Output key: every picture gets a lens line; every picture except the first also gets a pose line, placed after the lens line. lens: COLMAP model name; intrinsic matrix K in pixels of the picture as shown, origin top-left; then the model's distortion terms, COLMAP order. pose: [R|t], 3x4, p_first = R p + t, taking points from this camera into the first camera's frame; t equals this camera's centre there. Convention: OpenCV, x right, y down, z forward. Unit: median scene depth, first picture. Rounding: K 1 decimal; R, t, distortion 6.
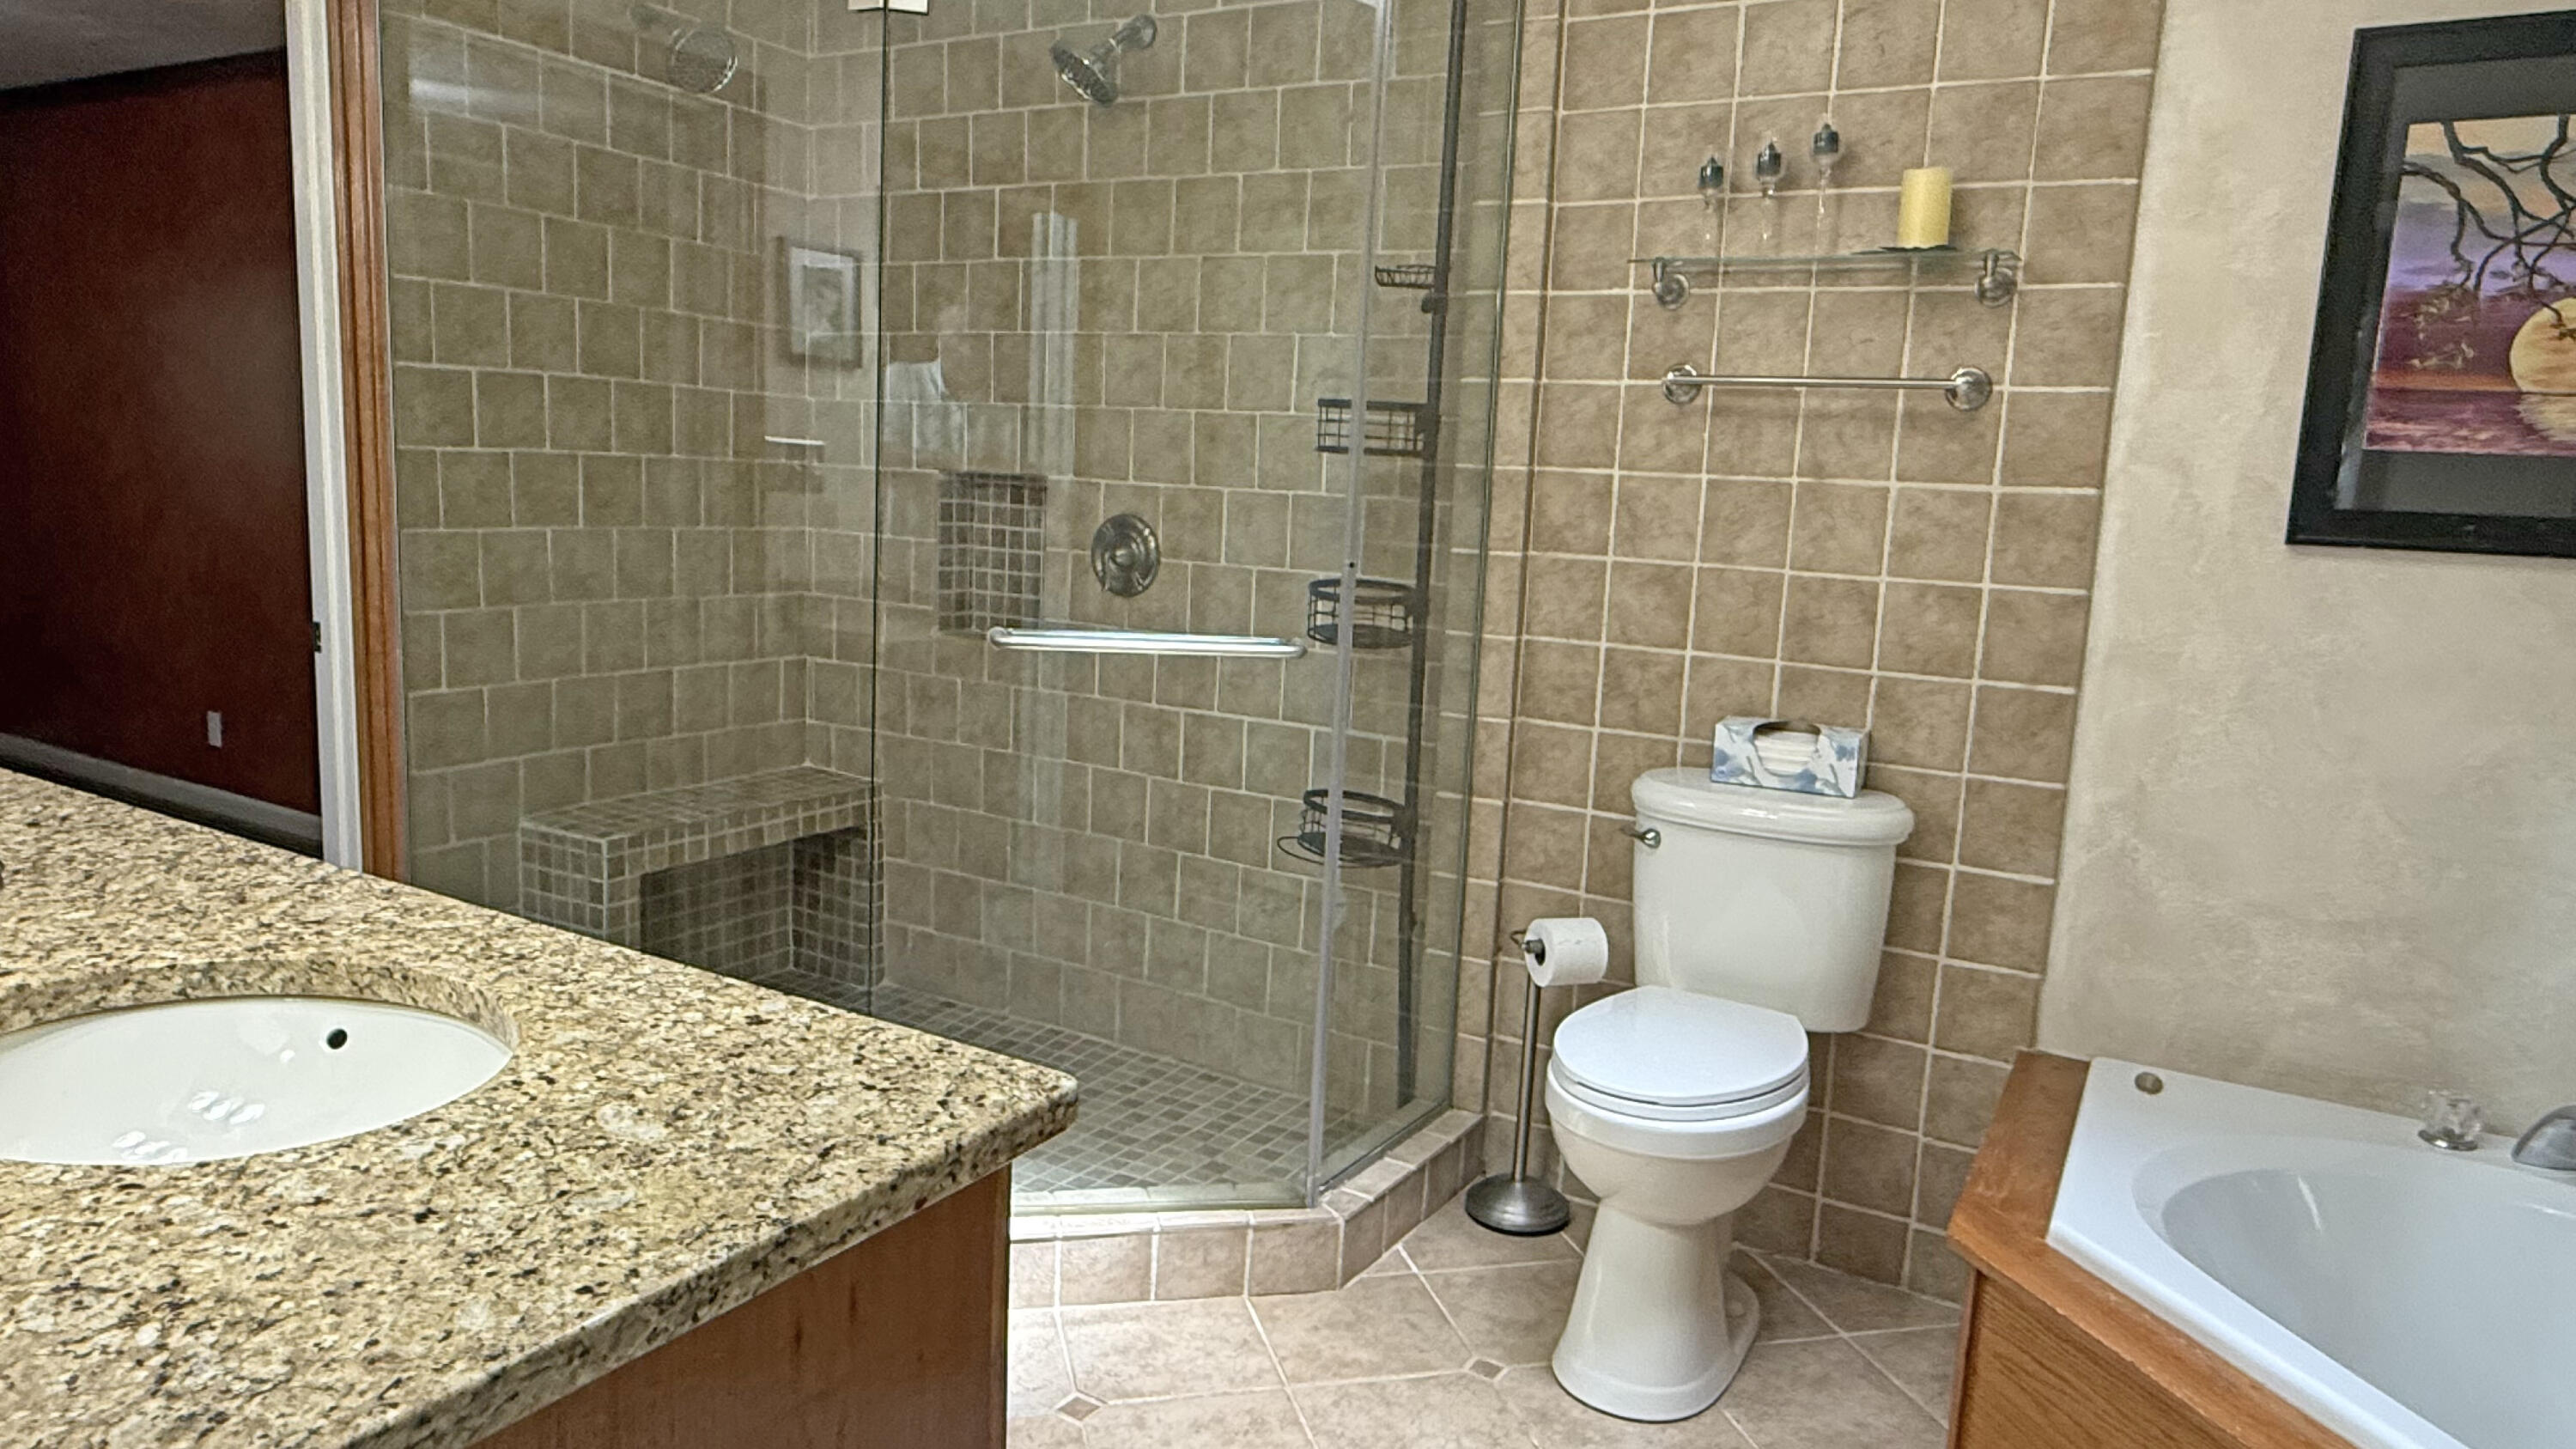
lens RADIAL K [[1633.1, 0, 1286.8], [0, 1633.1, 727.3], [0, 0, 1]] dist [0.005214, 0.002442]
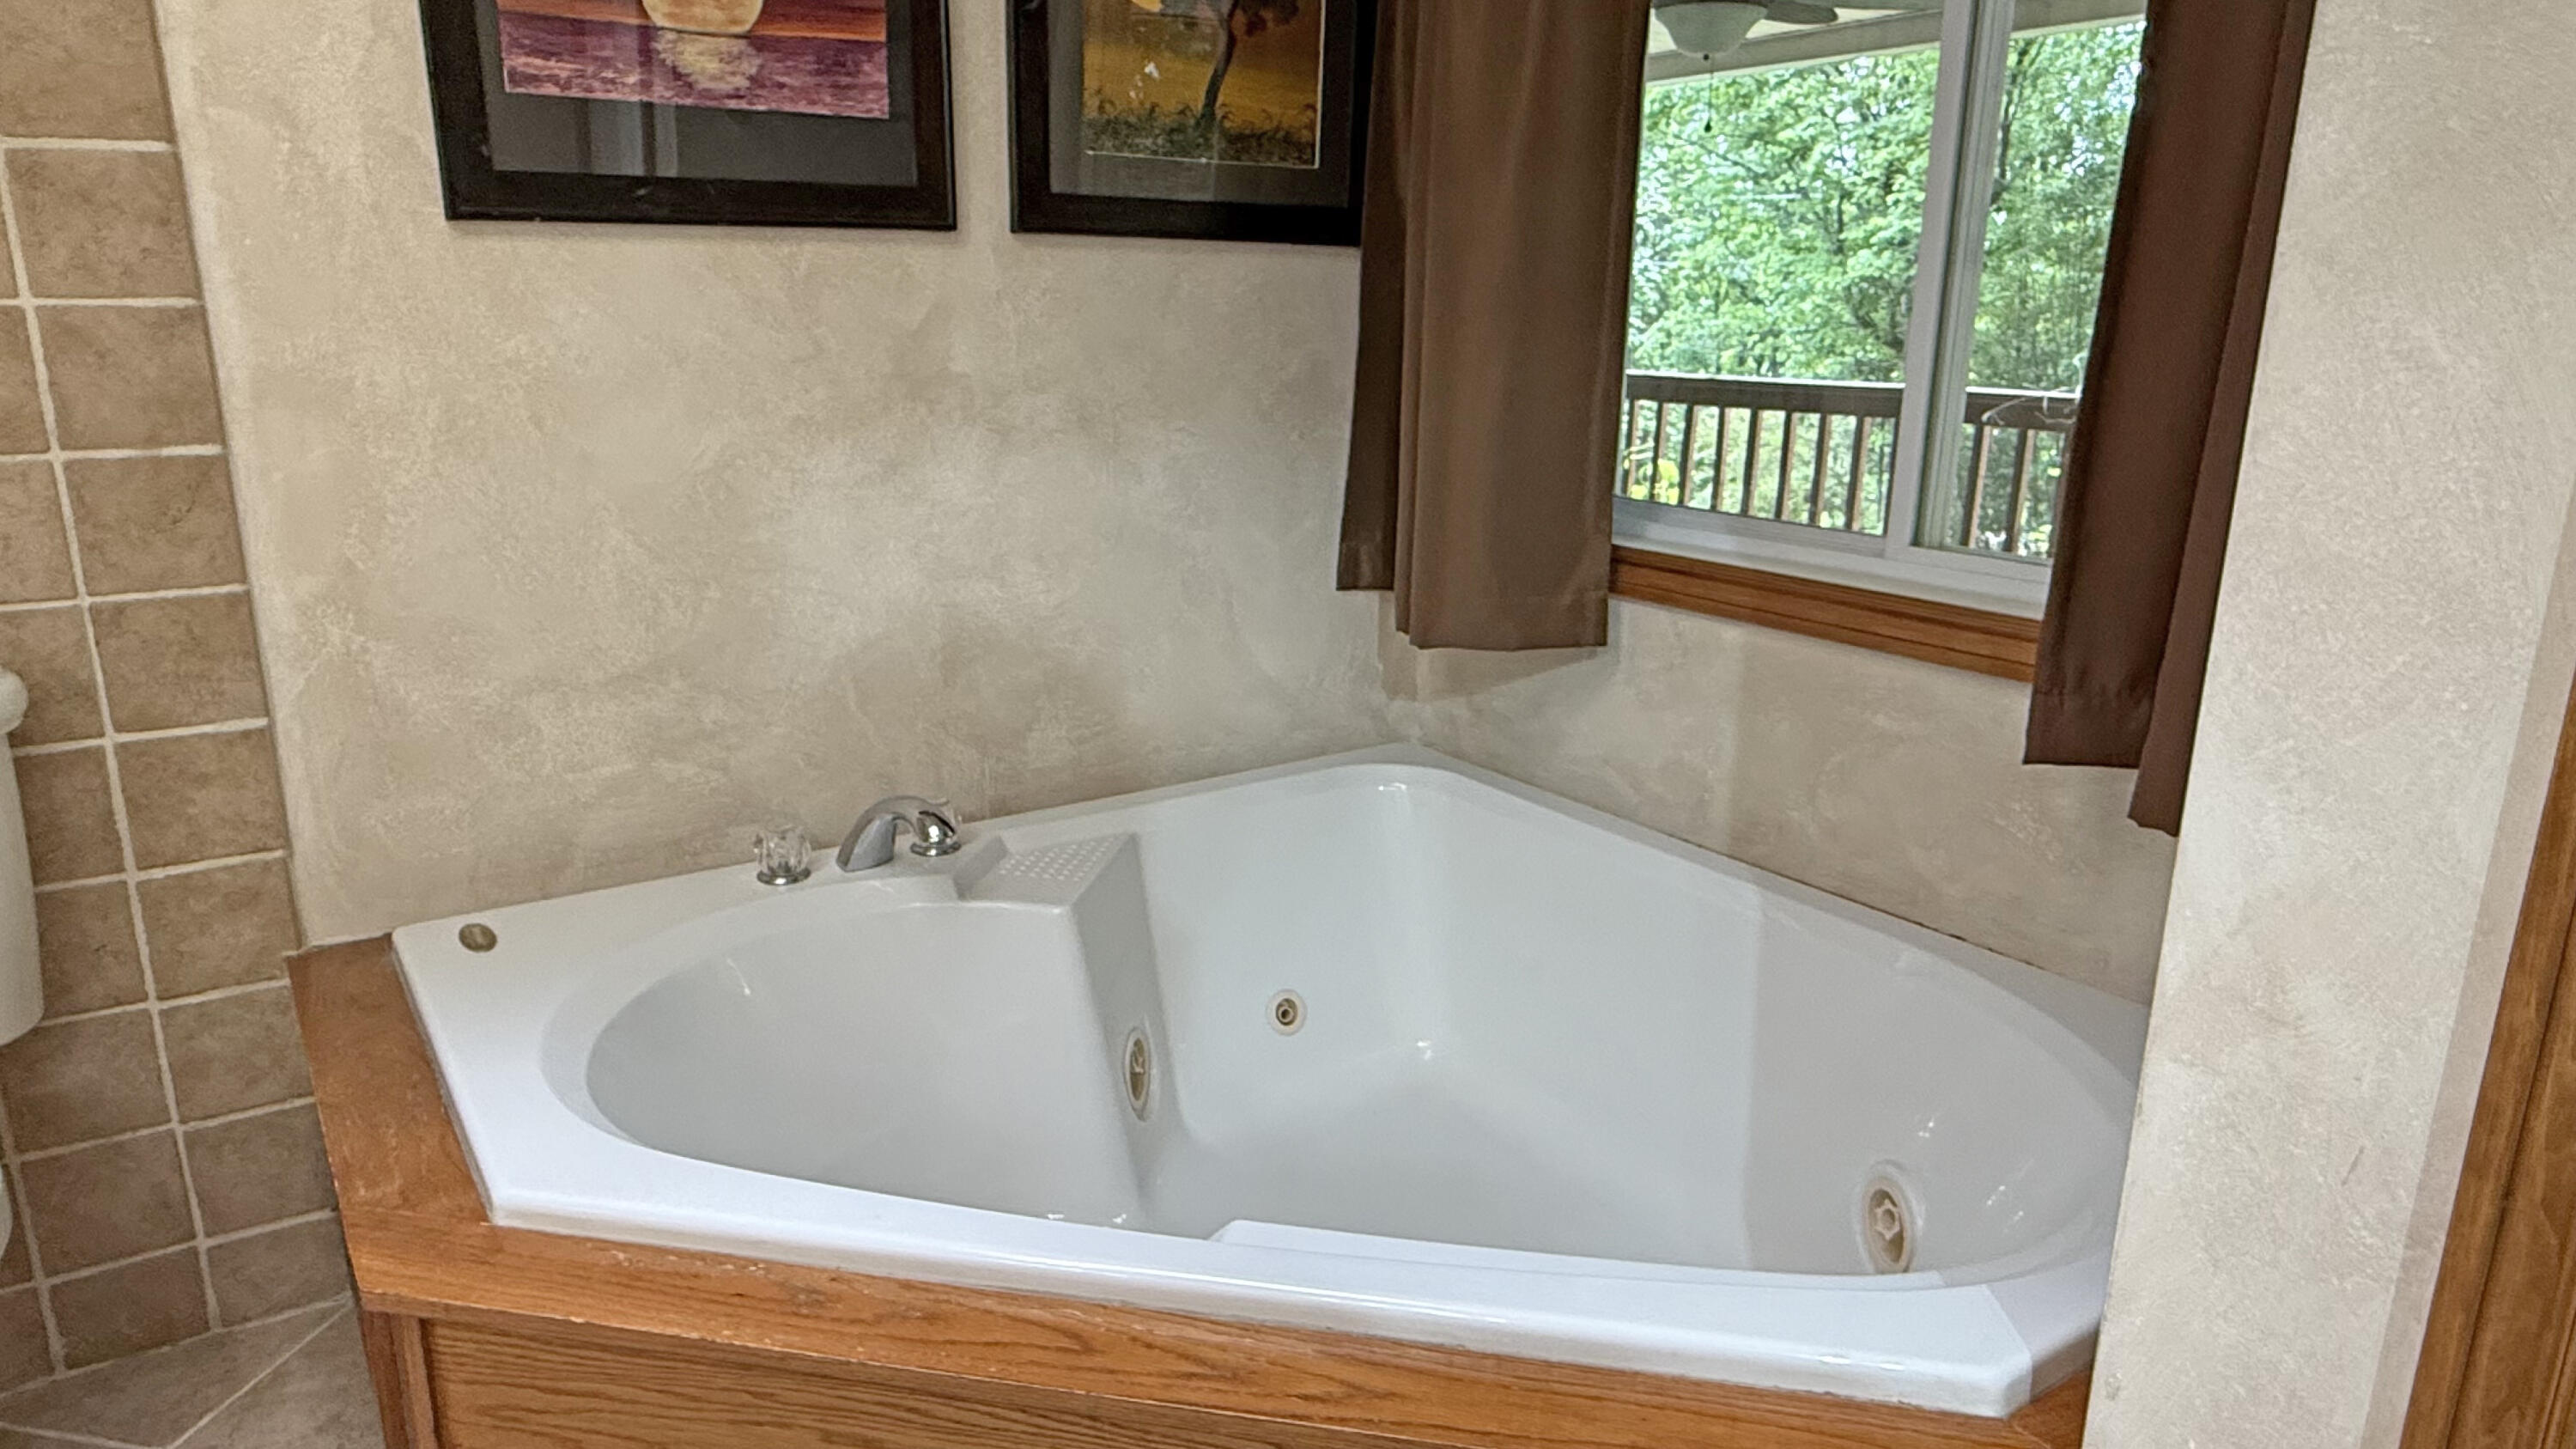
lens RADIAL K [[1633.1, 0, 1239.7], [0, 1633.1, 732.6], [0, 0, 1]] dist [0.005214, 0.002442]
pose [[0.445283, -0.283954, 0.849172, 0.052531], [0.146999, 0.958698, 0.243495, -0.012819], [-0.883241, 0.016403, 0.468632, 0.304929]]
